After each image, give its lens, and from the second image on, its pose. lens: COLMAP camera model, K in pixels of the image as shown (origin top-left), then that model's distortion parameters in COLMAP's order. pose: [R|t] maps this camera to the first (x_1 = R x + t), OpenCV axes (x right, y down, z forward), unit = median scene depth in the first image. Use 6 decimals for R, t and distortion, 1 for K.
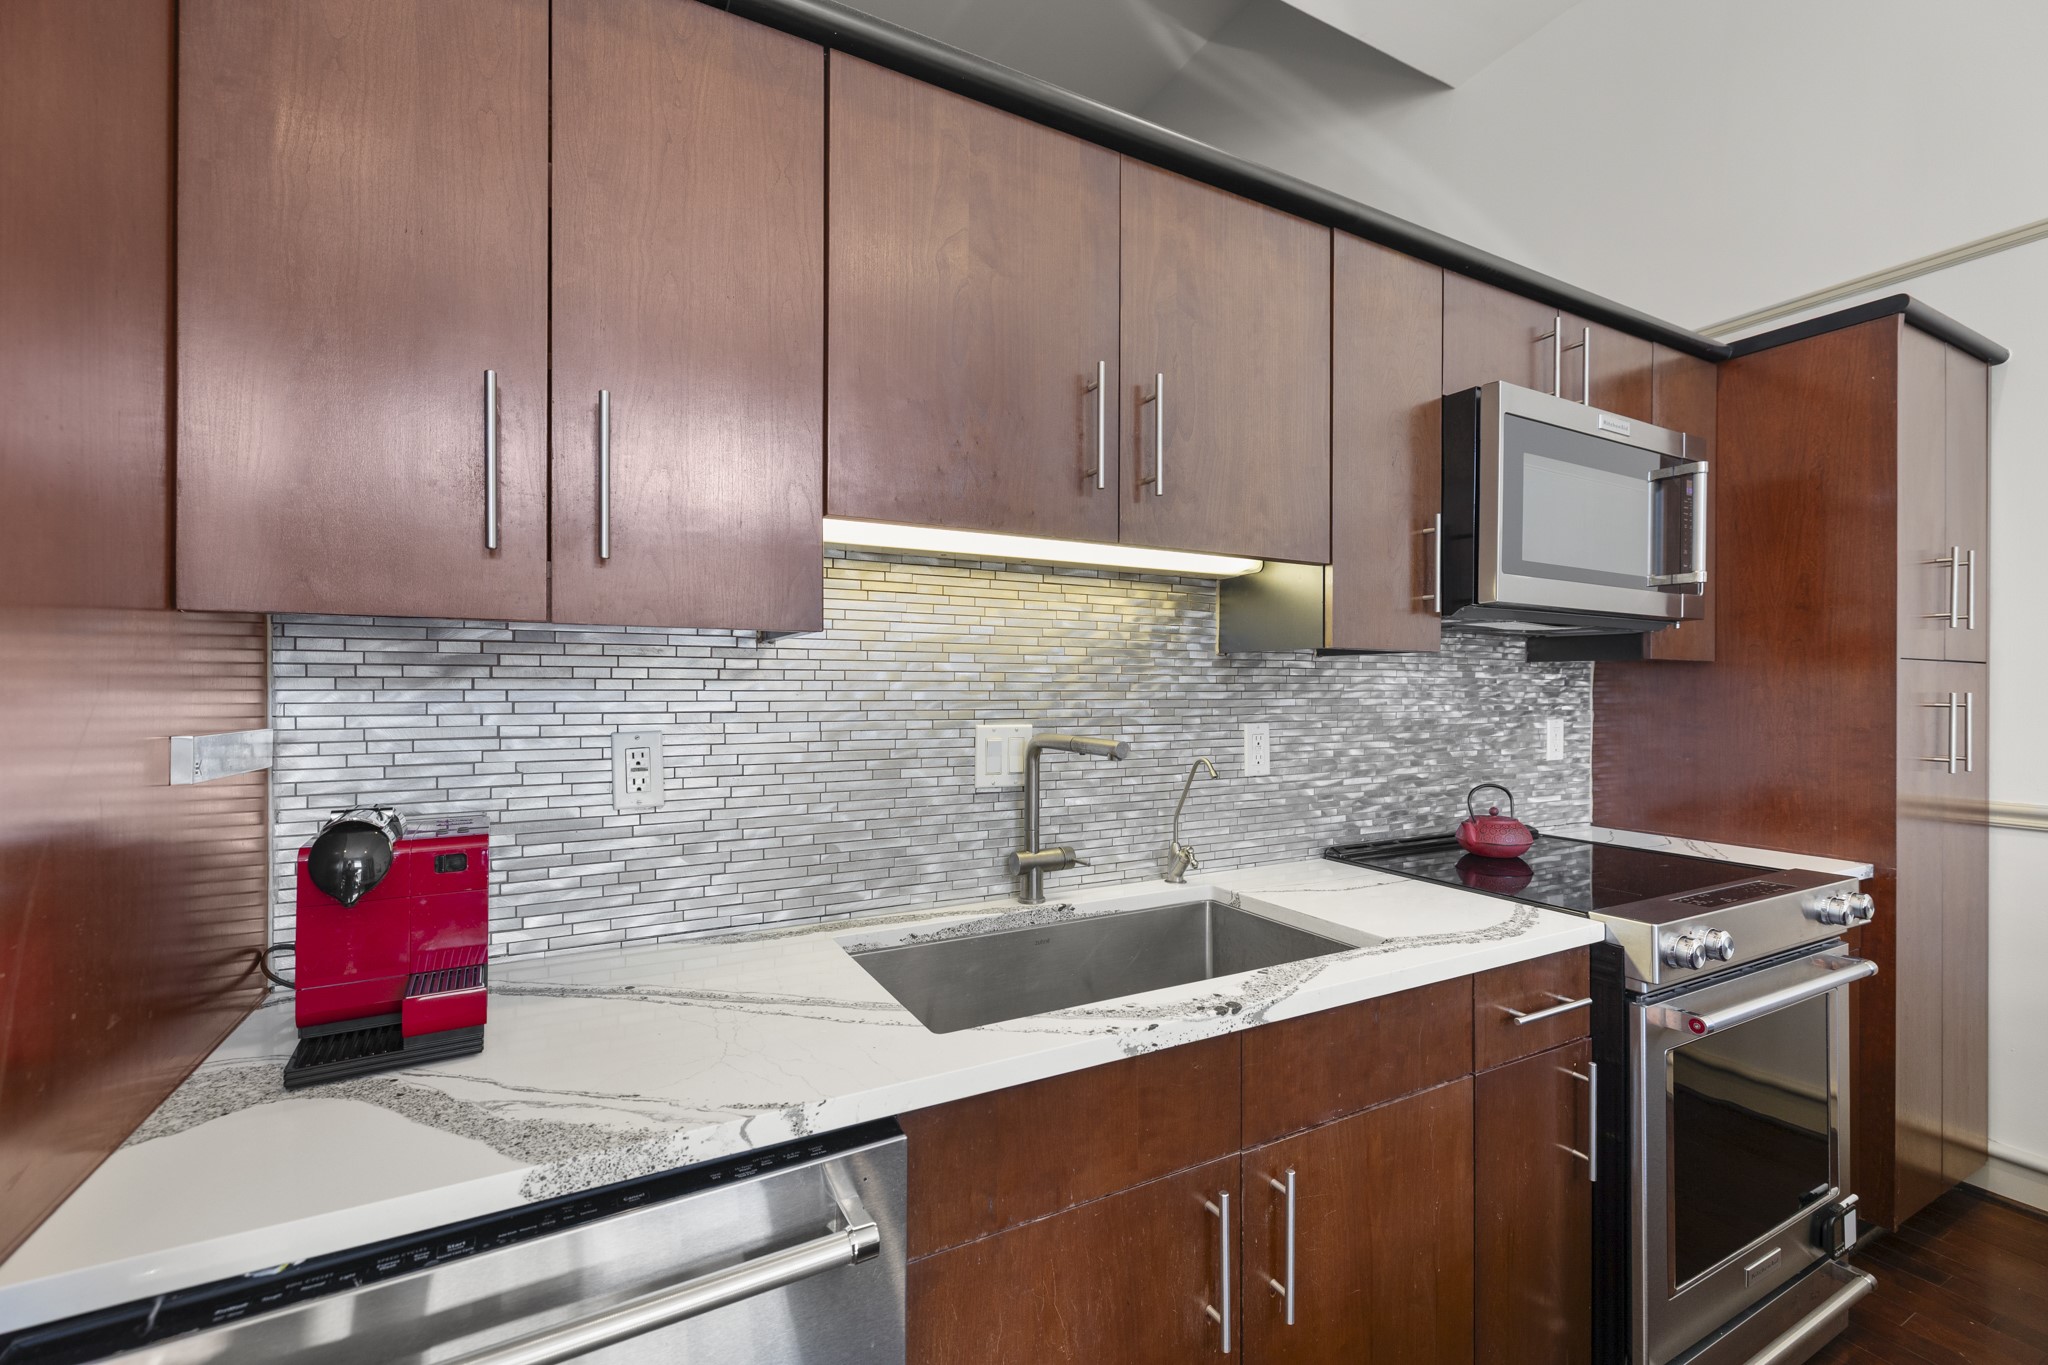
lens RADIAL K [[870.1, 0, 1017.7], [0, 870.1, 683.3], [0, 0, 1]] dist [0.001082, -0.000371]
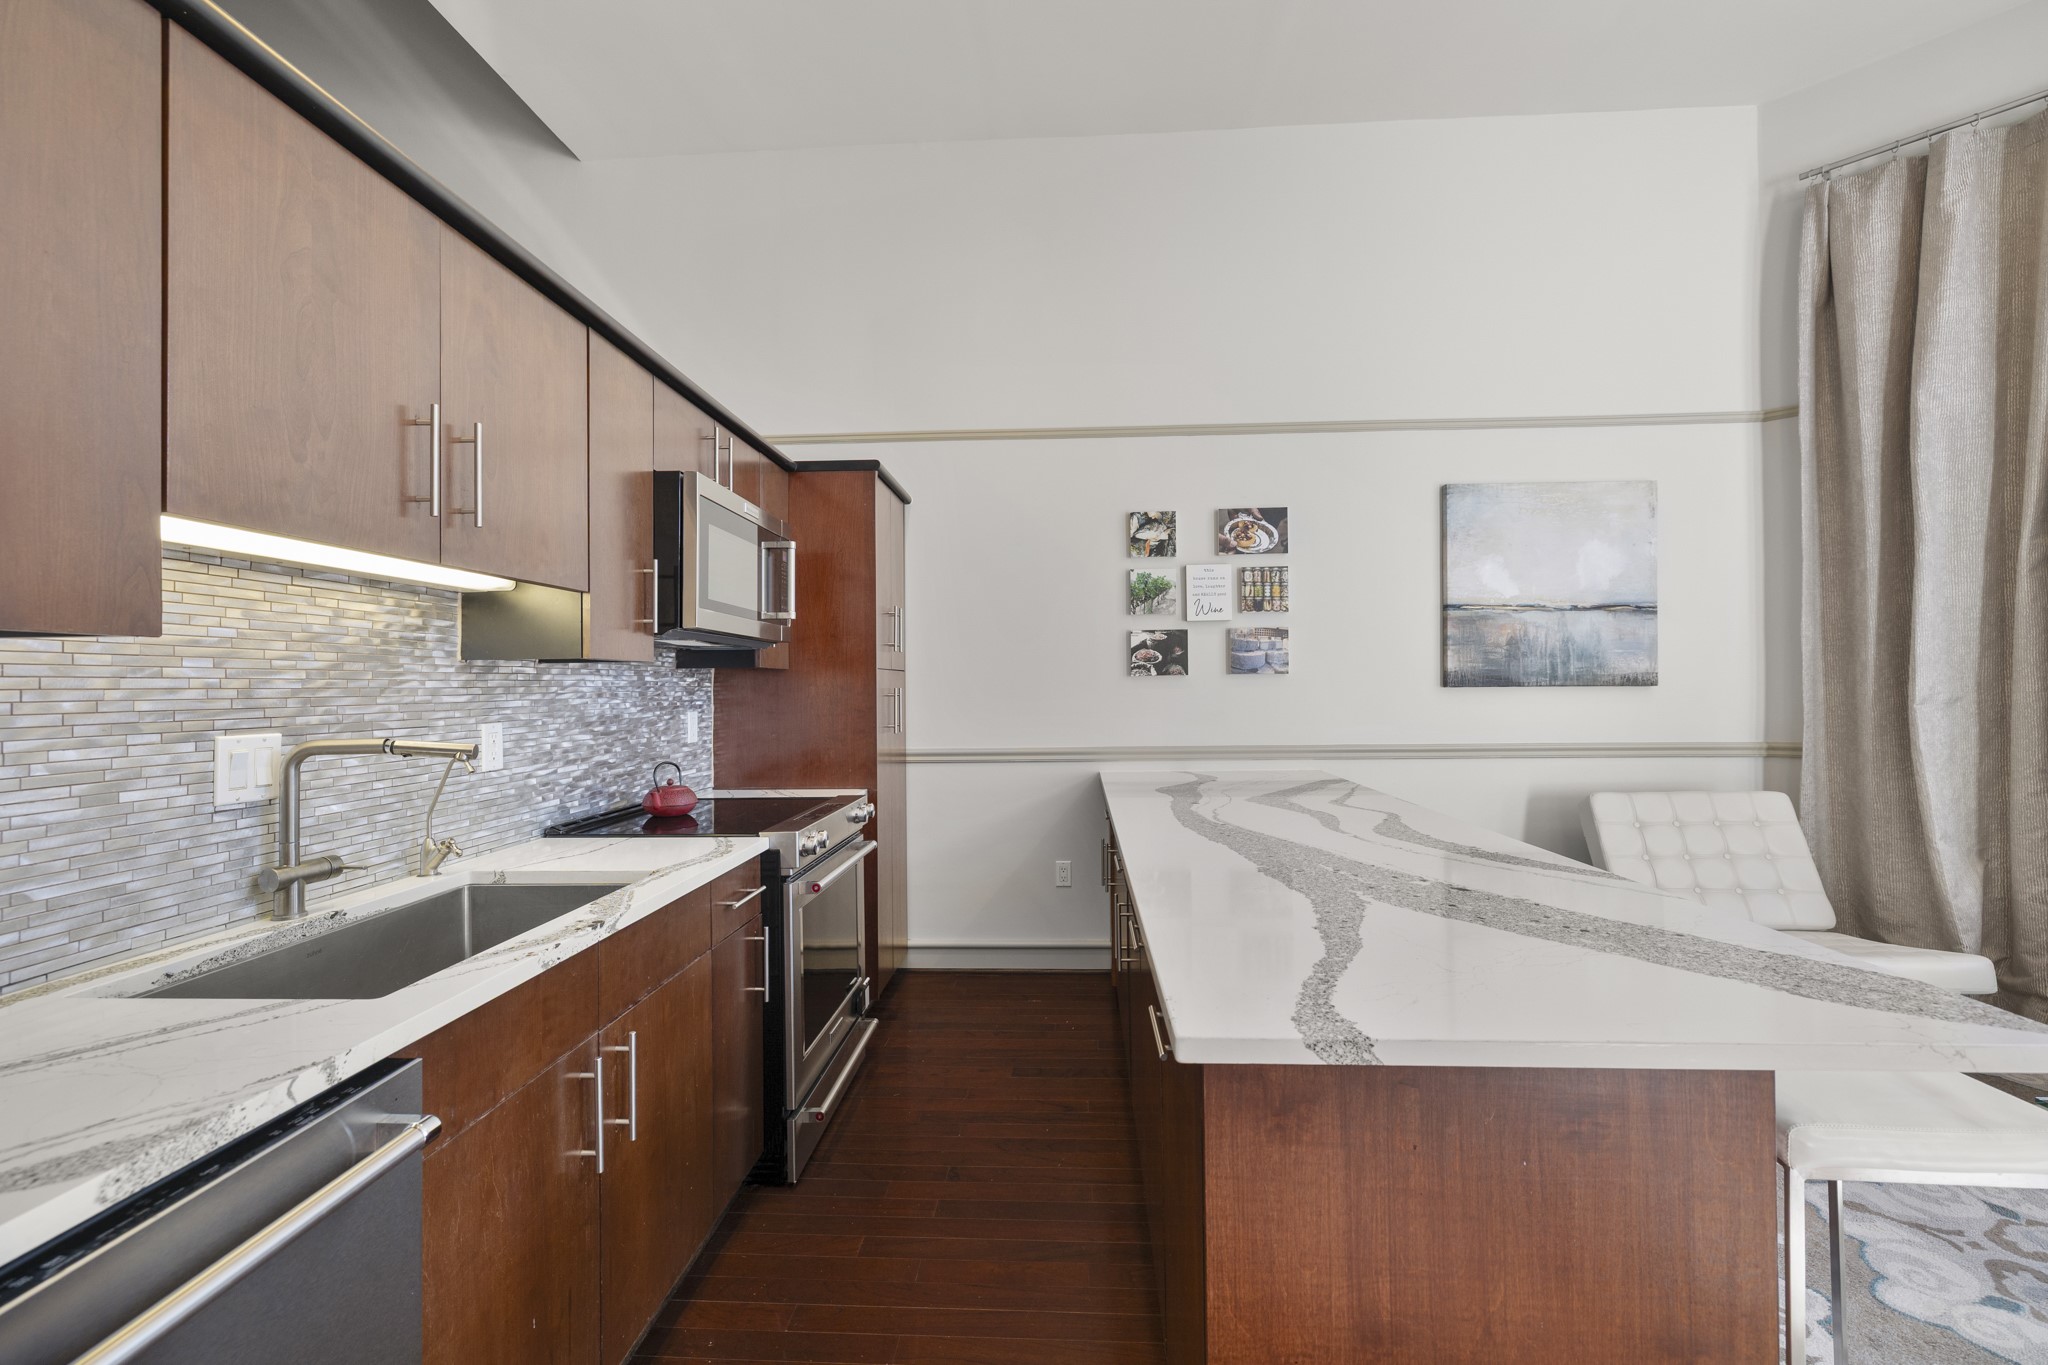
lens RADIAL K [[870.1, 0, 1026.4], [0, 870.1, 679.7], [0, 0, 1]] dist [0.001082, -0.000371]
pose [[0.522922, -0.004624, 0.852368, -0.368707], [0.009624, 0.999954, -0.000479, -0.002772], [-0.852326, 0.008454, 0.522942, -0.191184]]
